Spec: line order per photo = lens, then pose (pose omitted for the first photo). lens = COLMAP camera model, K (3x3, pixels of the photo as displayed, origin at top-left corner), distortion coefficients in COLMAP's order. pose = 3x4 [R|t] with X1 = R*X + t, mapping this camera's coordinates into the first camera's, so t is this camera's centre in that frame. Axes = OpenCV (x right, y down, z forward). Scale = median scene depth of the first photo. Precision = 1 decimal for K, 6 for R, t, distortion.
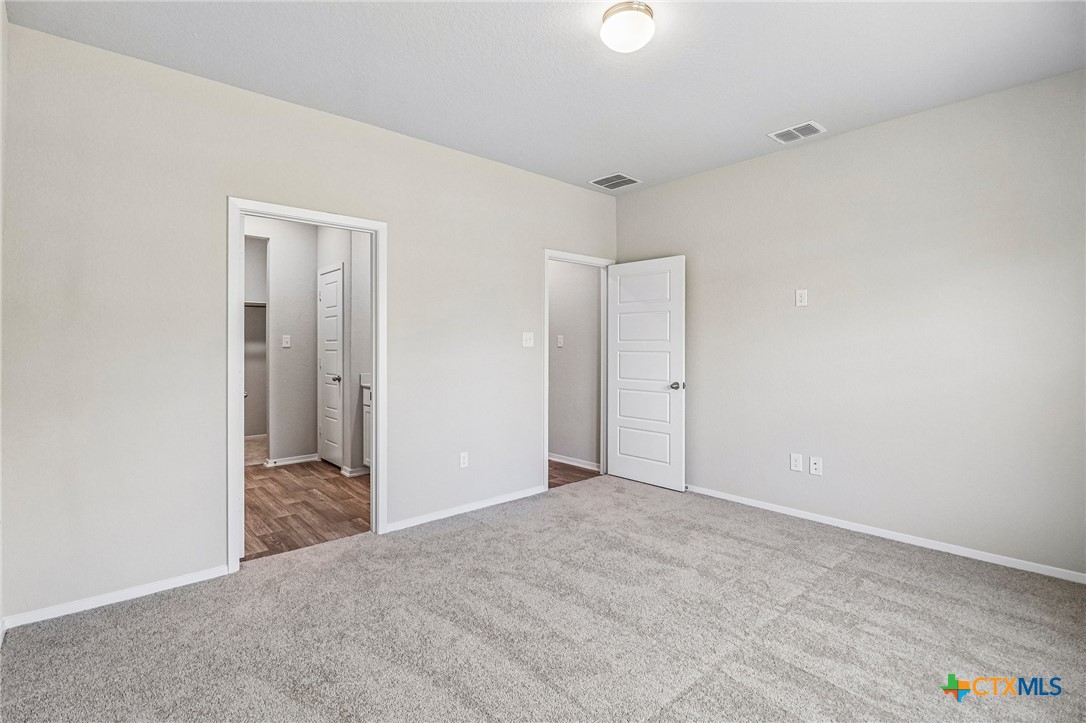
lens RADIAL K [[510.5, 0, 549.9], [0, 510.5, 343.6], [0, 0, 1]] dist [-0.022876, -0.001135]
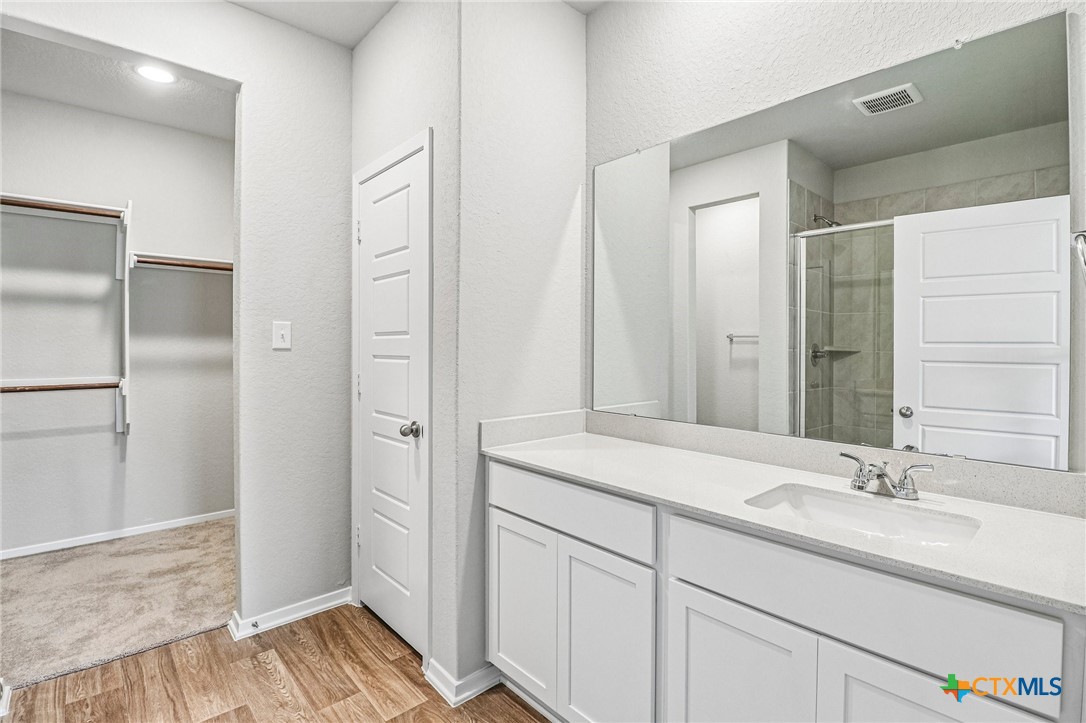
lens RADIAL K [[510.5, 0, 549.9], [0, 510.5, 343.6], [0, 0, 1]] dist [-0.022876, -0.001135]
pose [[0.999925, 0.006811, 0.010162, -0.304282], [-0.006882, 0.999952, 0.006990, -0.001362], [-0.010114, -0.007059, 0.999924, 0.583579]]
